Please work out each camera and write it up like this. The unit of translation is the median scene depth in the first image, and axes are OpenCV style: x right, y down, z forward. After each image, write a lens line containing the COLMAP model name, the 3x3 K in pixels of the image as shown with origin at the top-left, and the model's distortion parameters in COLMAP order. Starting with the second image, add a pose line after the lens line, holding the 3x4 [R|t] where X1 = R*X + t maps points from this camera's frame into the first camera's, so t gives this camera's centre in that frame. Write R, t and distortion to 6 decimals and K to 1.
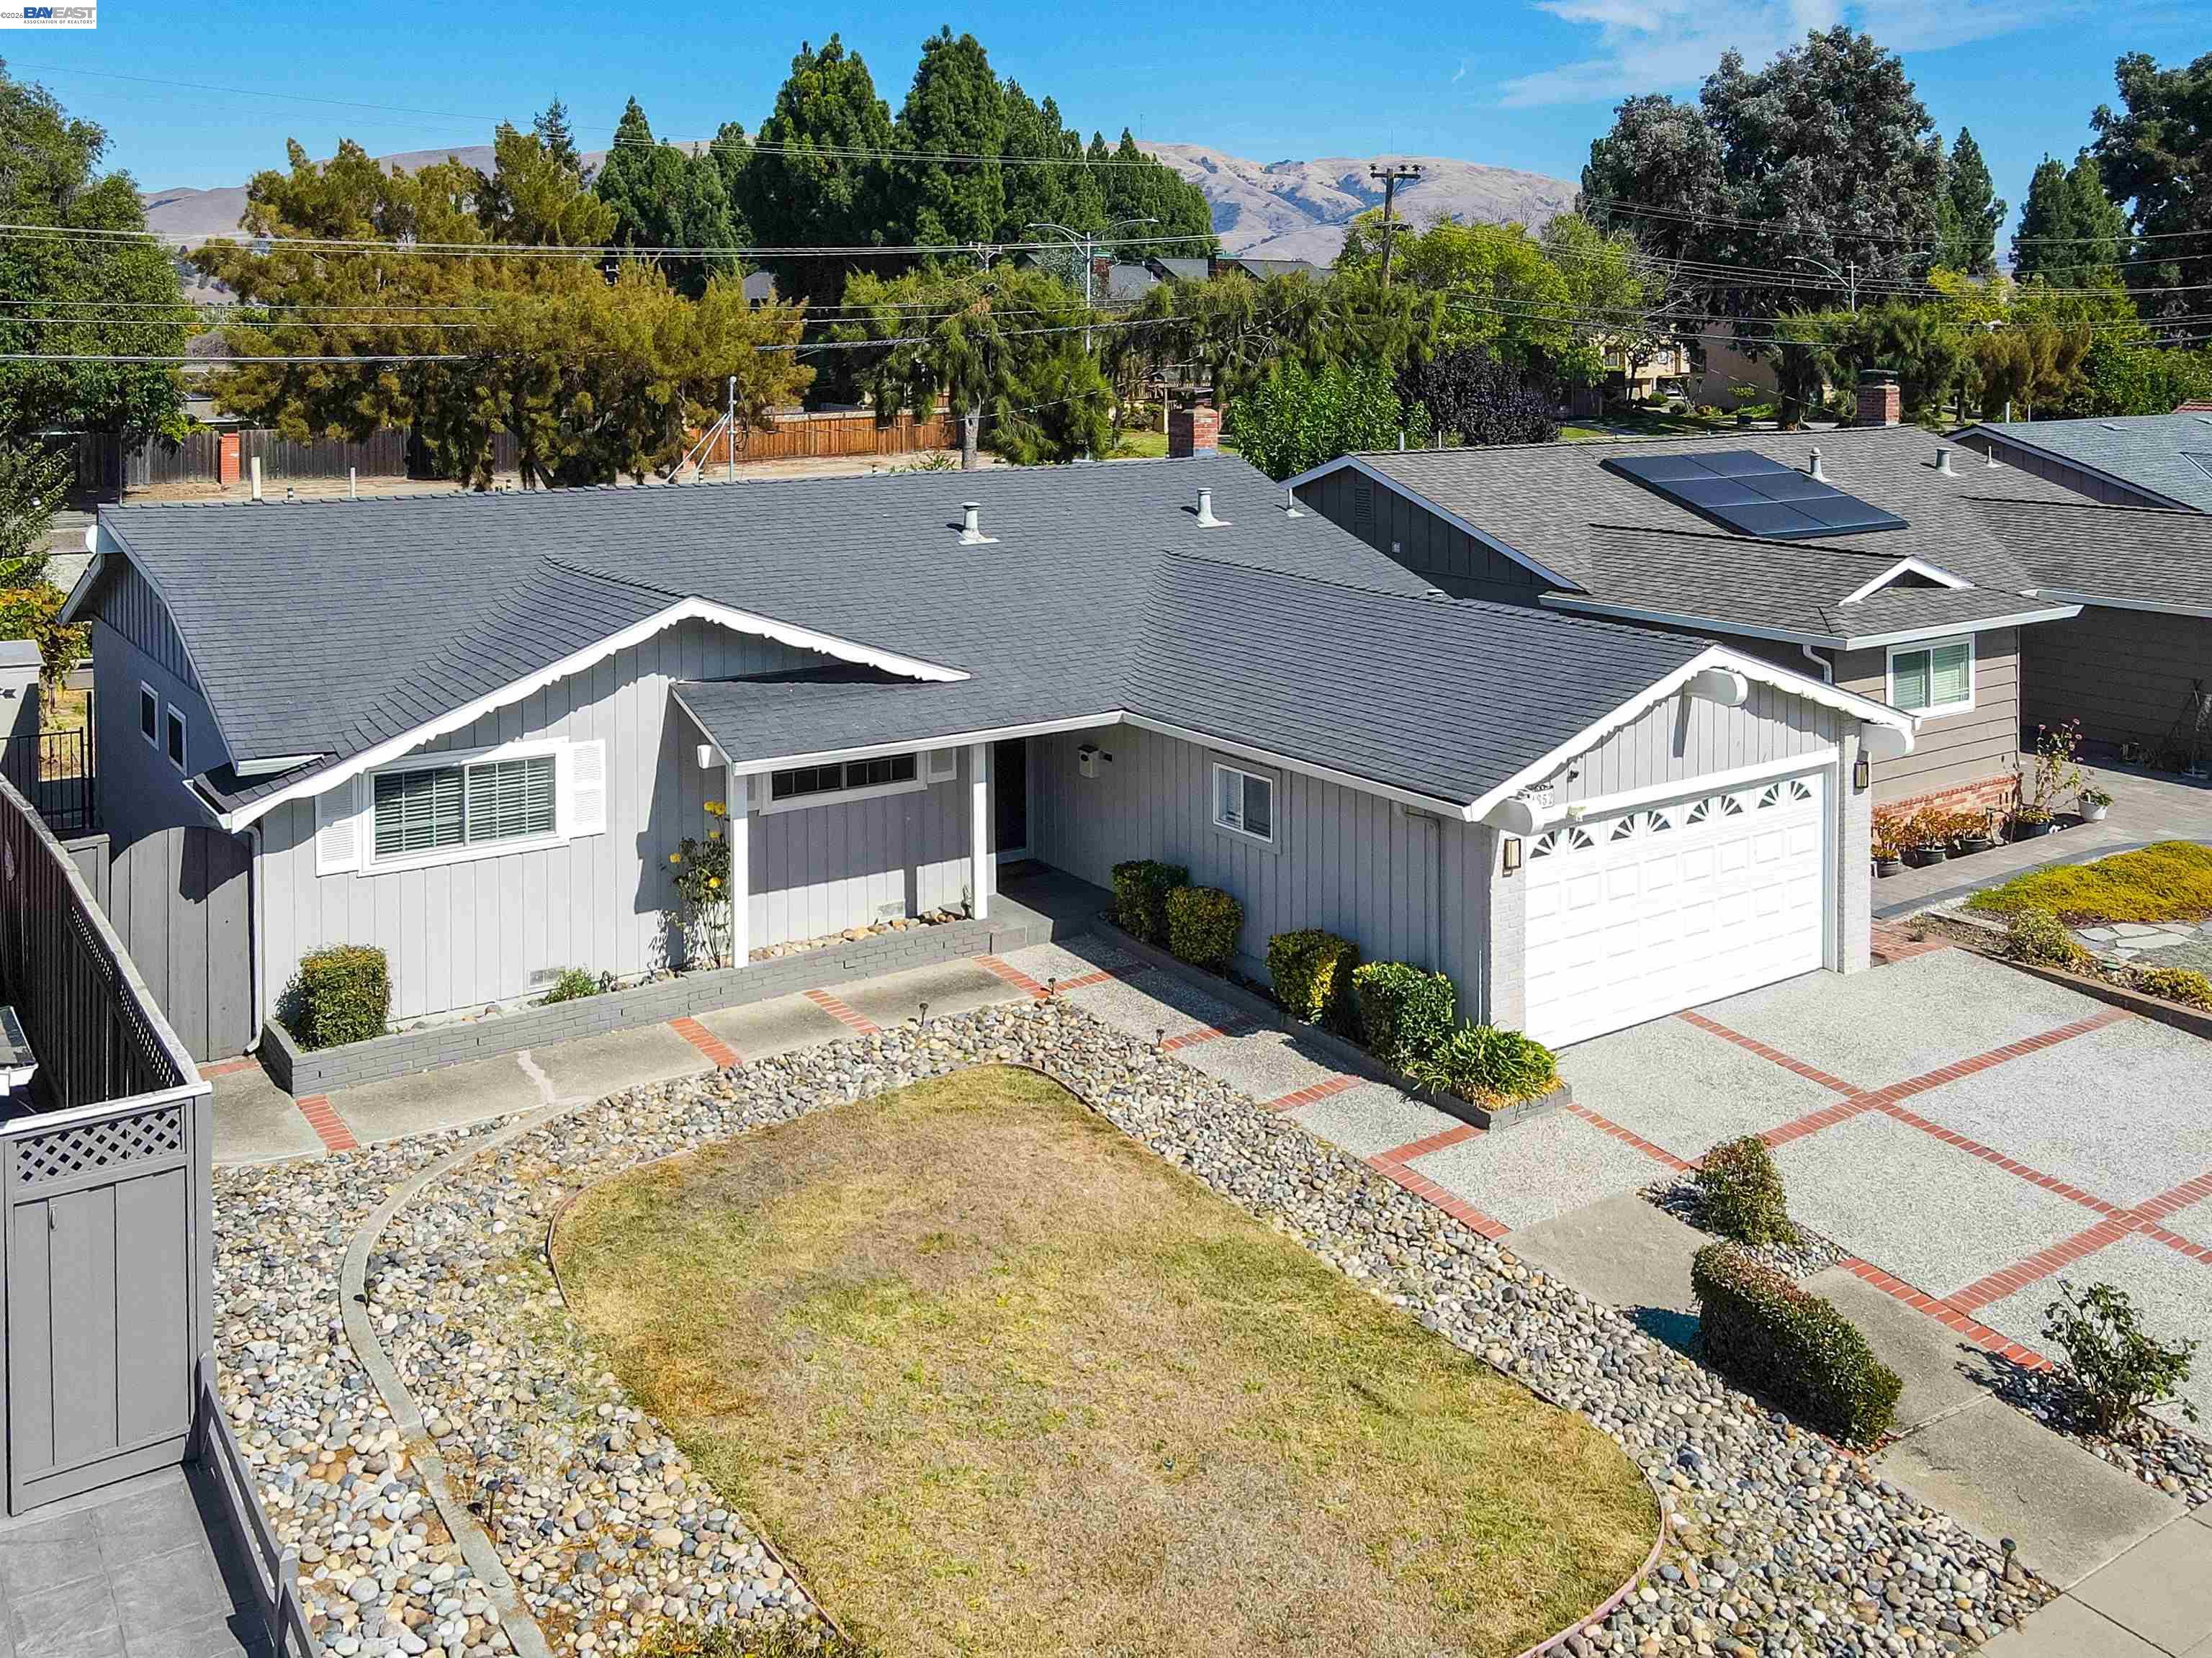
lens RADIAL K [[1922.8, 0, 1101.2], [0, 1922.8, 670.6], [0, 0, 1]] dist [0.009264, 0.021764]
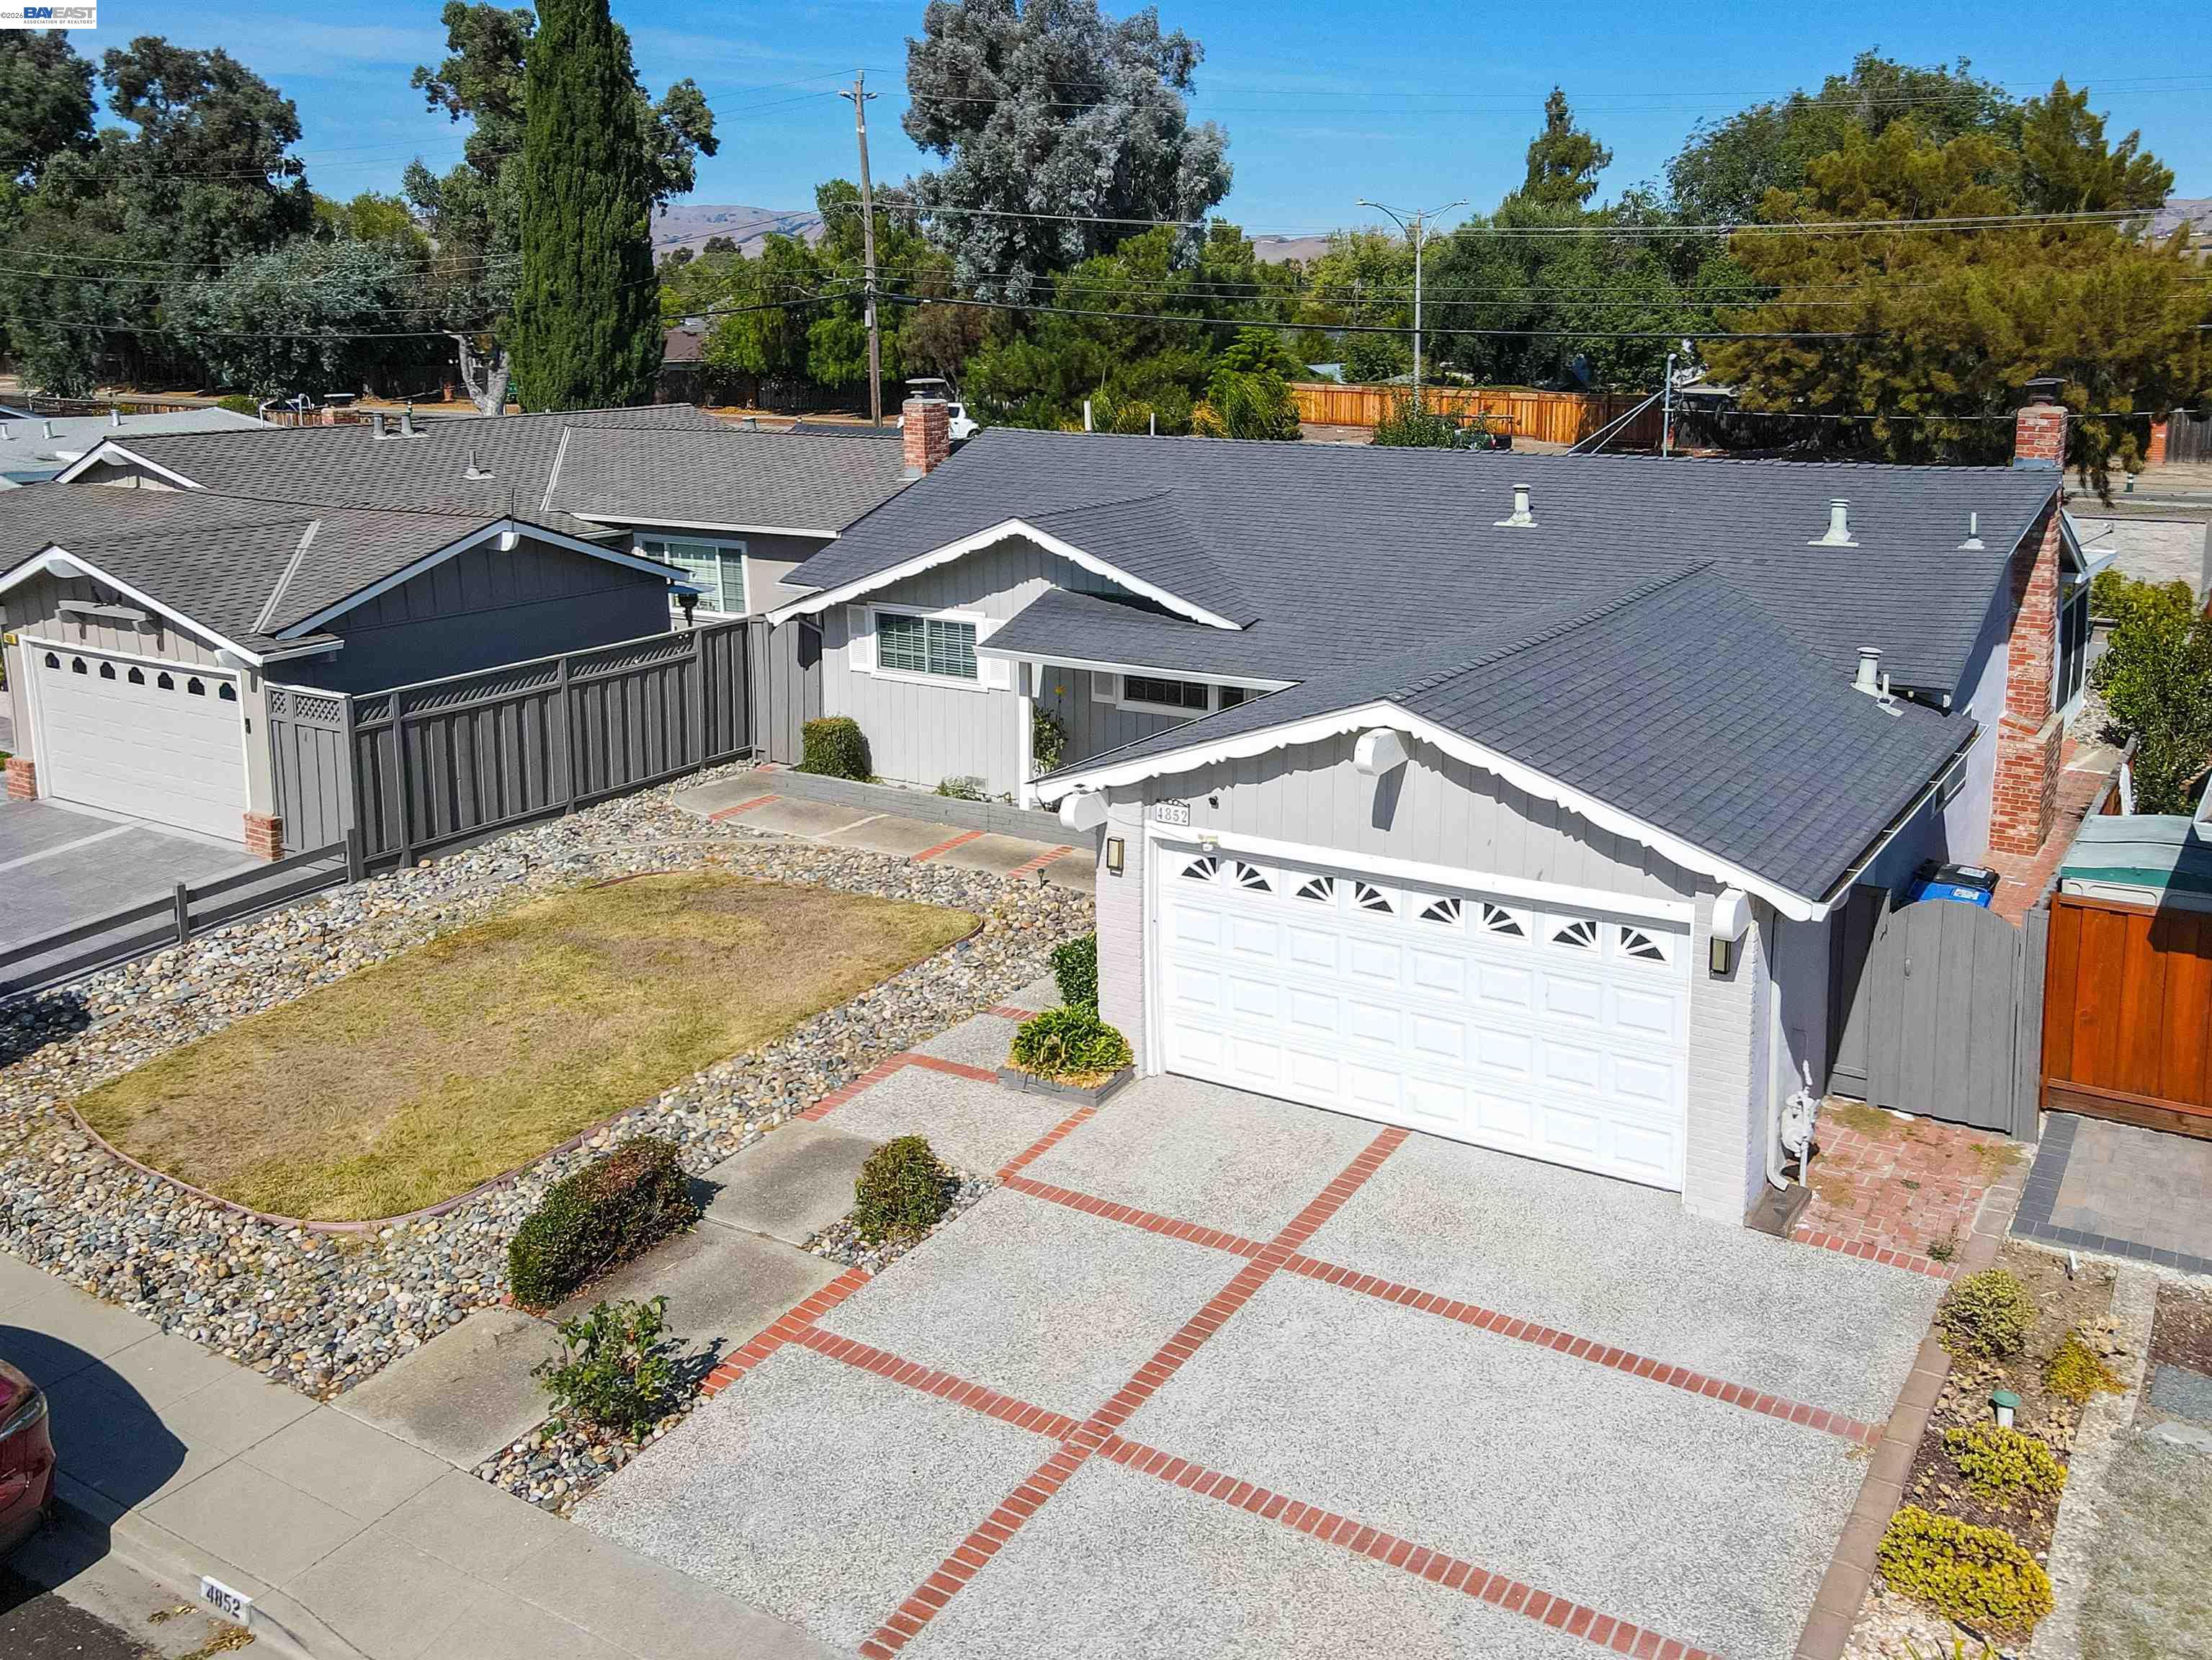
lens RADIAL K [[1779.1, 0, 1278.8], [0, 1779.1, 921.4], [0, 0, 1]] dist [-0.007880, 0.051469]
pose [[0.429727, 0.291145, -0.854733, 0.898556], [-0.156138, 0.956292, 0.247239, -0.095401], [0.889357, 0.027211, 0.456403, 0.569125]]
